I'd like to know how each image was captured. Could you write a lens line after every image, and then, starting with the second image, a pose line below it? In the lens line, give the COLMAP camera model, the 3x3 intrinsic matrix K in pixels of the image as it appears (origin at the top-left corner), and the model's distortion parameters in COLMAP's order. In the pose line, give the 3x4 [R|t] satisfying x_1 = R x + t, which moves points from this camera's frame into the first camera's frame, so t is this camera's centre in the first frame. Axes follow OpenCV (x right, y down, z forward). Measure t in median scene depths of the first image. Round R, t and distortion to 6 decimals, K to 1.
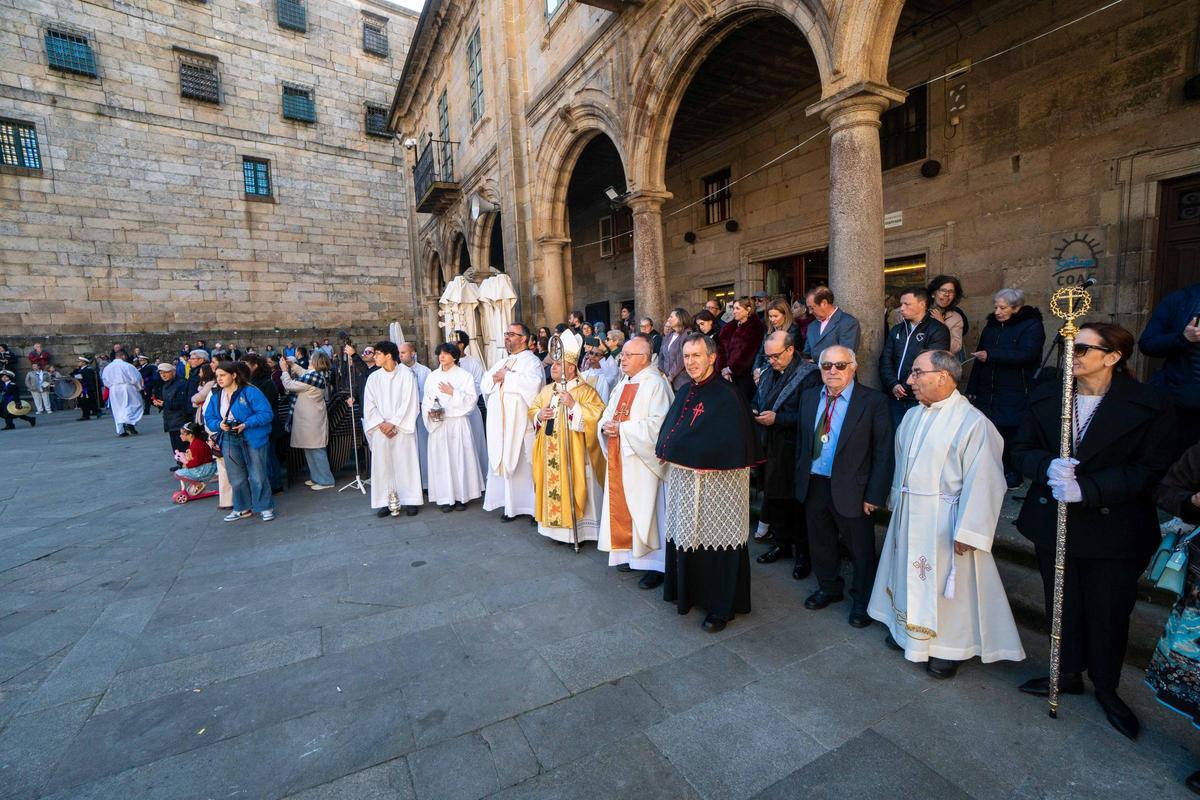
lens RADIAL K [[529.7, 0, 595.1], [0, 529.7, 399.9], [0, 0, 1]] dist [-0.064945, 0.024176]
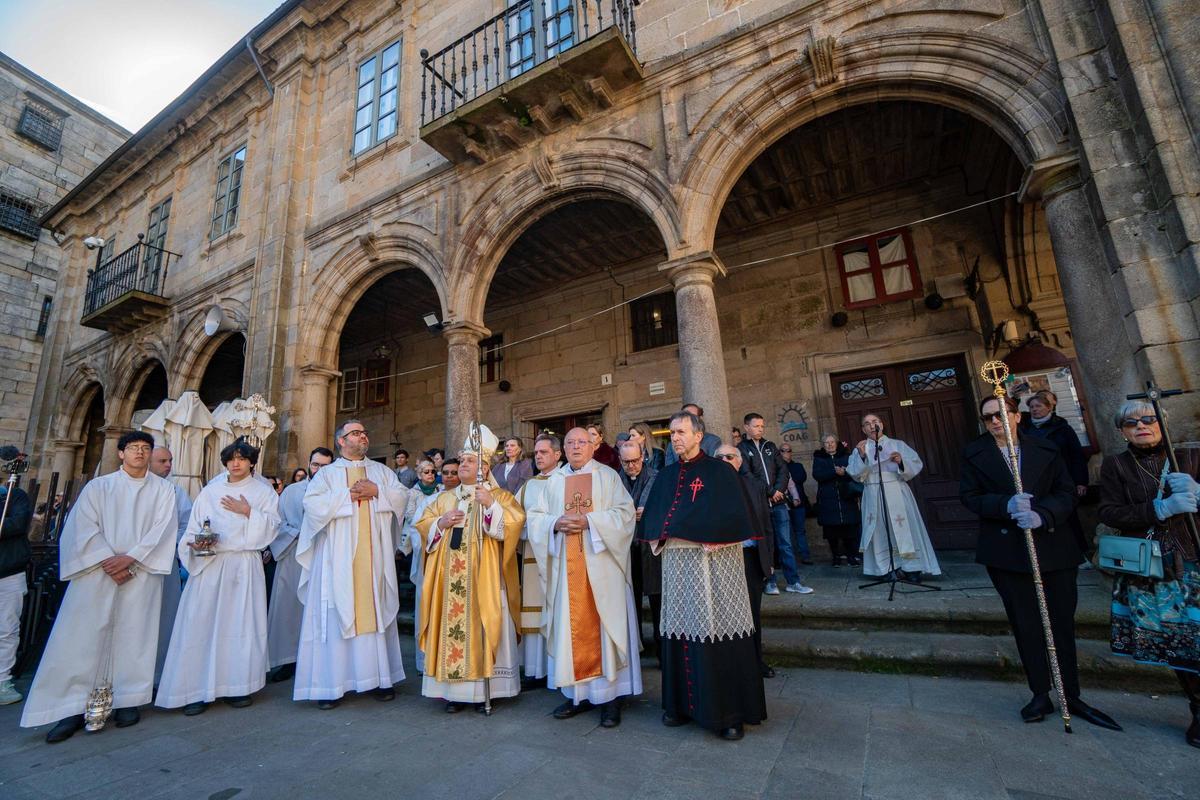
lens RADIAL K [[529.7, 0, 595.1], [0, 529.7, 399.9], [0, 0, 1]] dist [-0.064945, 0.024176]
pose [[0.842812, 0.123108, 0.523939, -0.195981], [0.067496, 0.941626, -0.329826, 0.075352], [-0.533959, 0.313345, 0.785304, 0.140167]]
